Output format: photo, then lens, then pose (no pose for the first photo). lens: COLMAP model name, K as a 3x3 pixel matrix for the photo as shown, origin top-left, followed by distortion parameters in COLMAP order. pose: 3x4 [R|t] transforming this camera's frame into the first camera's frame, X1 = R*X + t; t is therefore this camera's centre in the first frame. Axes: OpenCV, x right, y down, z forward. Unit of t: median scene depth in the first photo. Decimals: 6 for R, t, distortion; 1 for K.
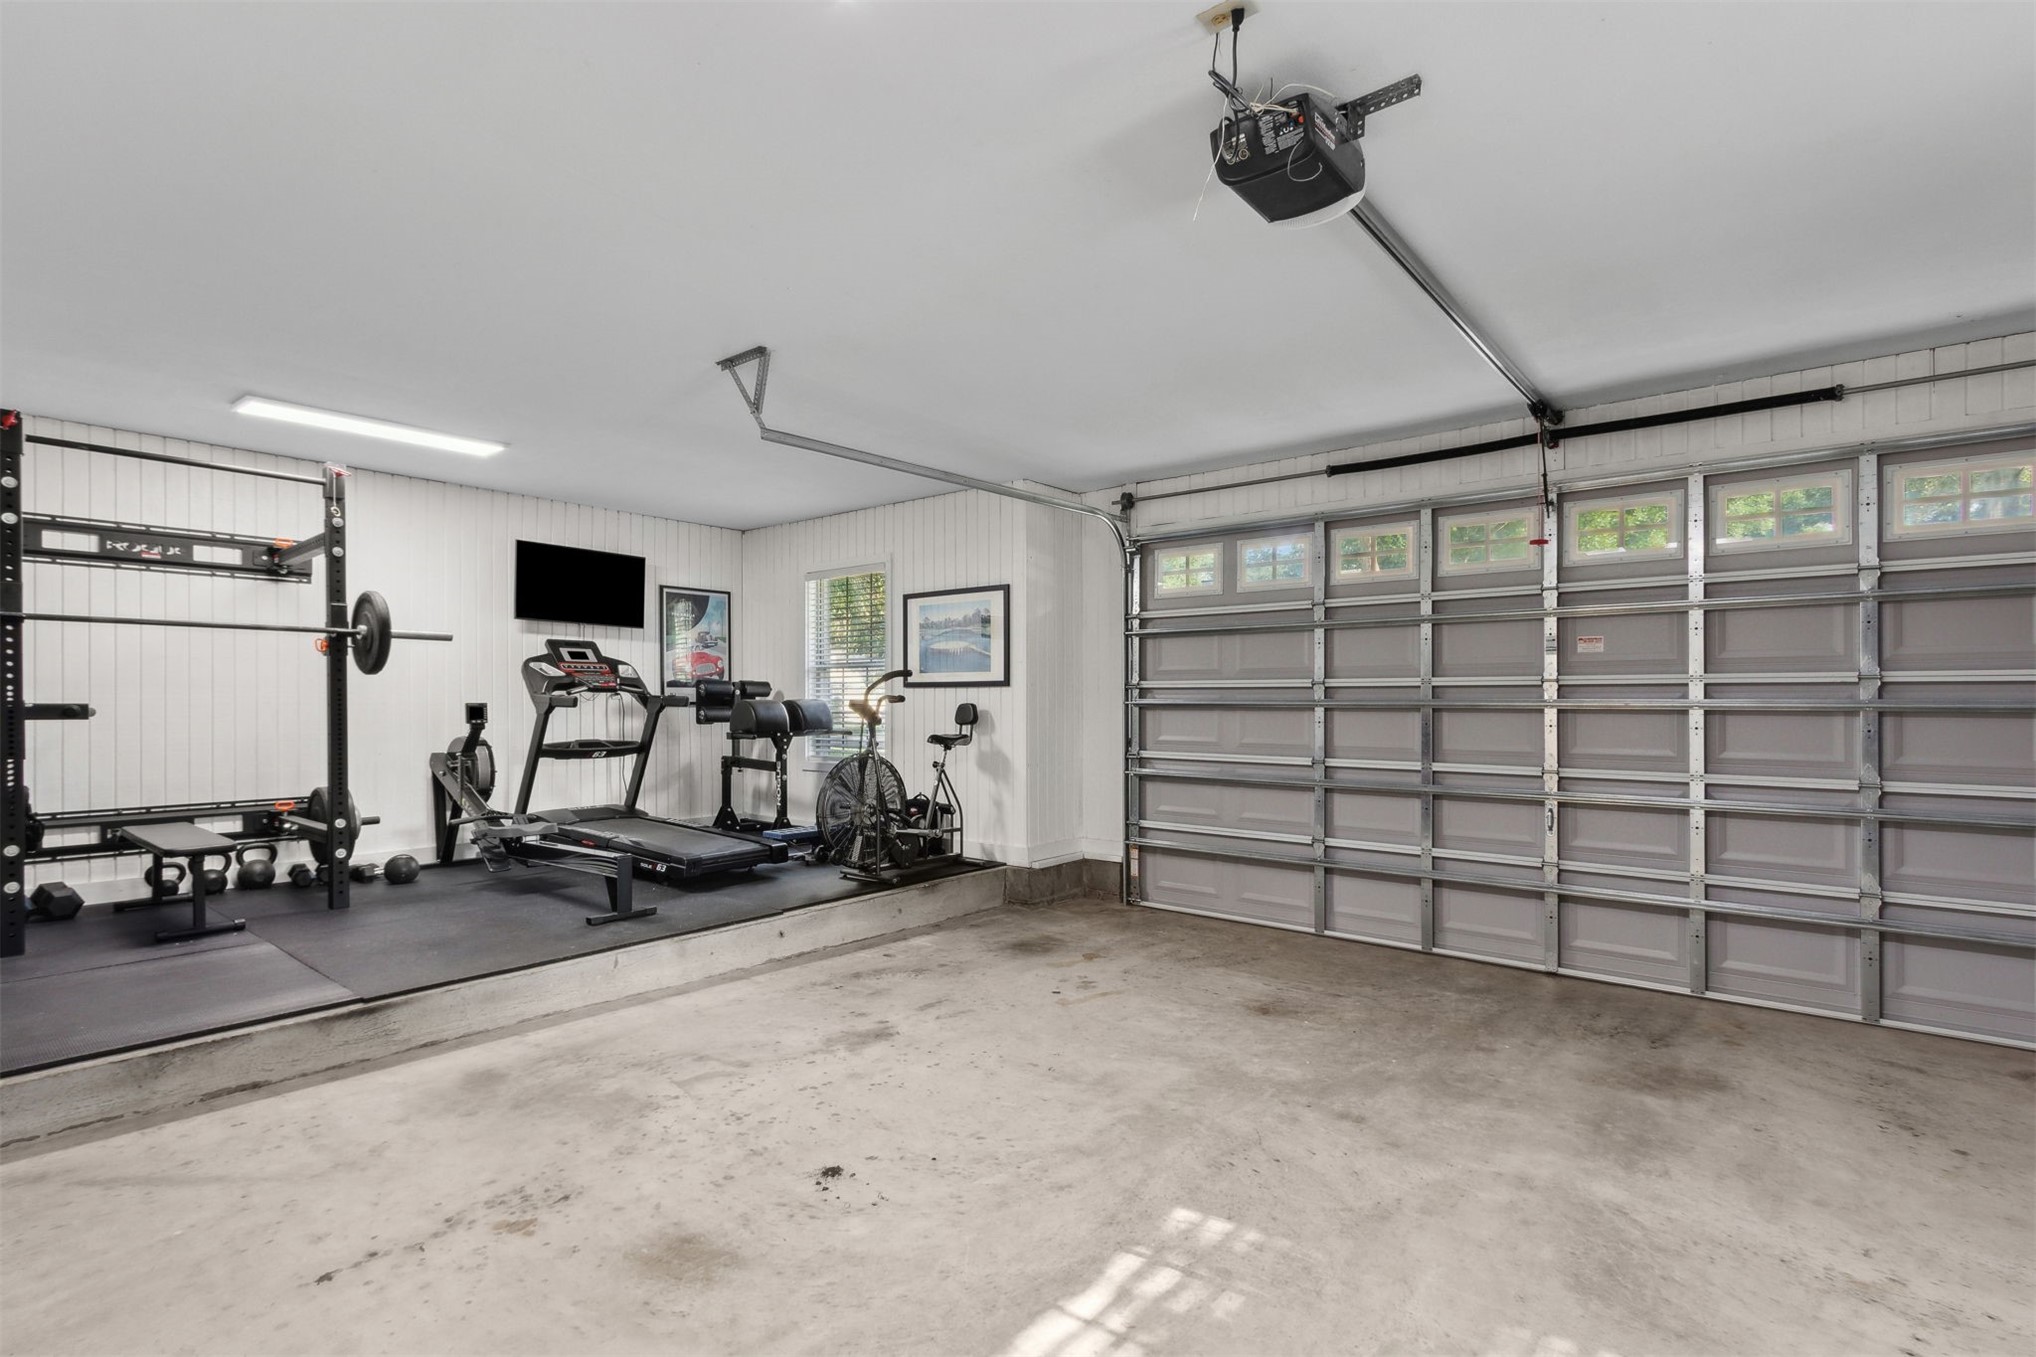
lens RADIAL K [[962.5, 0, 1000.6], [0, 962.5, 694.7], [0, 0, 1]] dist [0.001329, -0.000723]
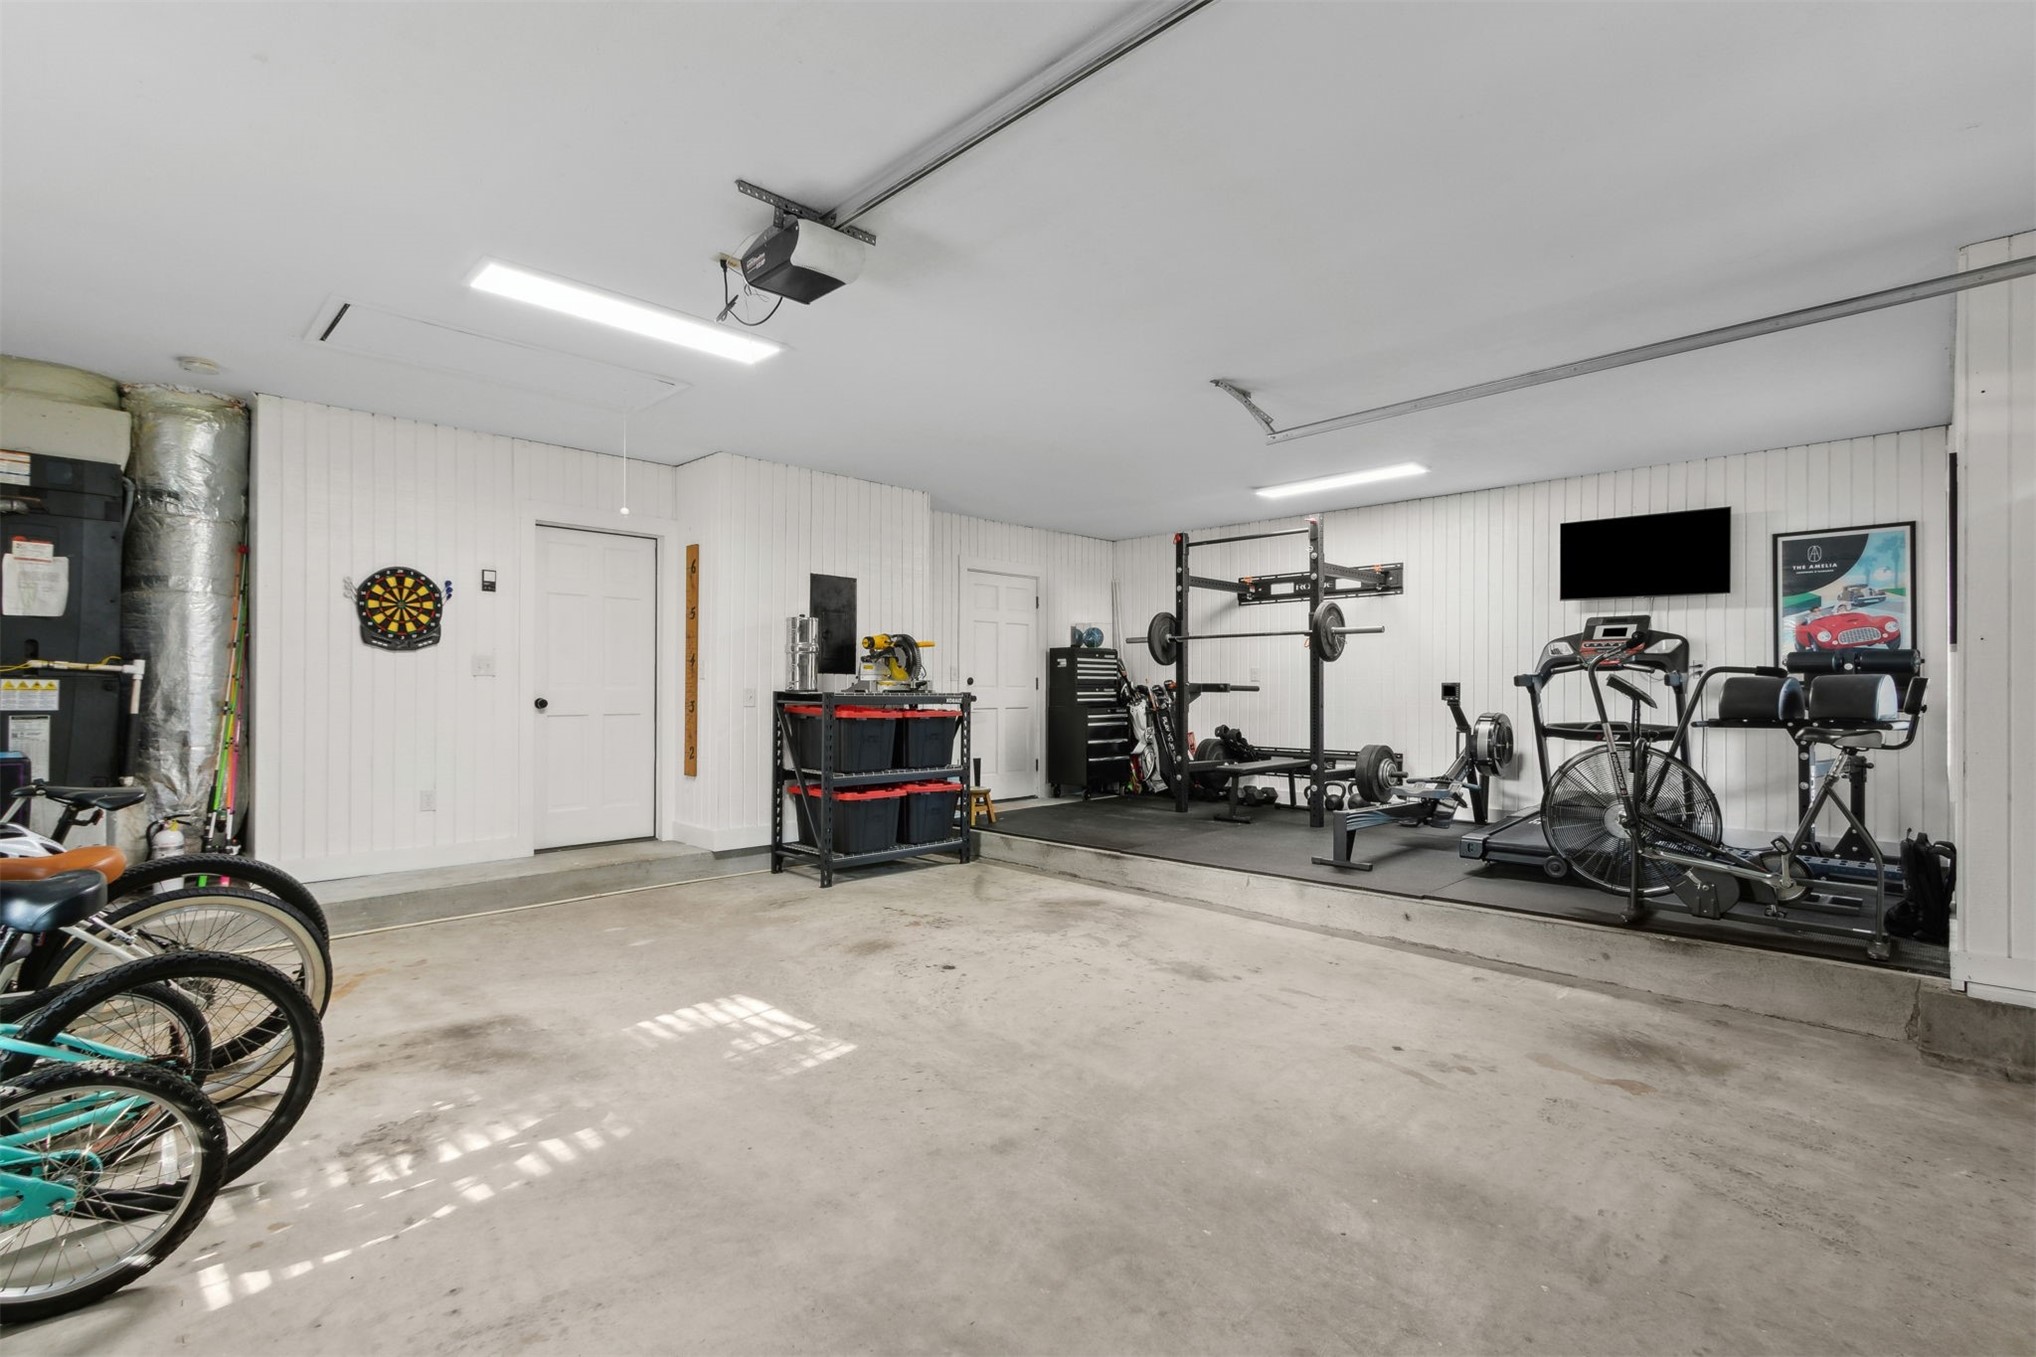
lens RADIAL K [[962.5, 0, 1000.6], [0, 962.5, 694.7], [0, 0, 1]] dist [0.001329, -0.000723]
pose [[-0.105825, 0.006593, -0.994363, 0.838711], [0.006186, 0.999963, 0.005972, 0.016529], [0.994366, -0.005519, -0.105862, 0.744008]]
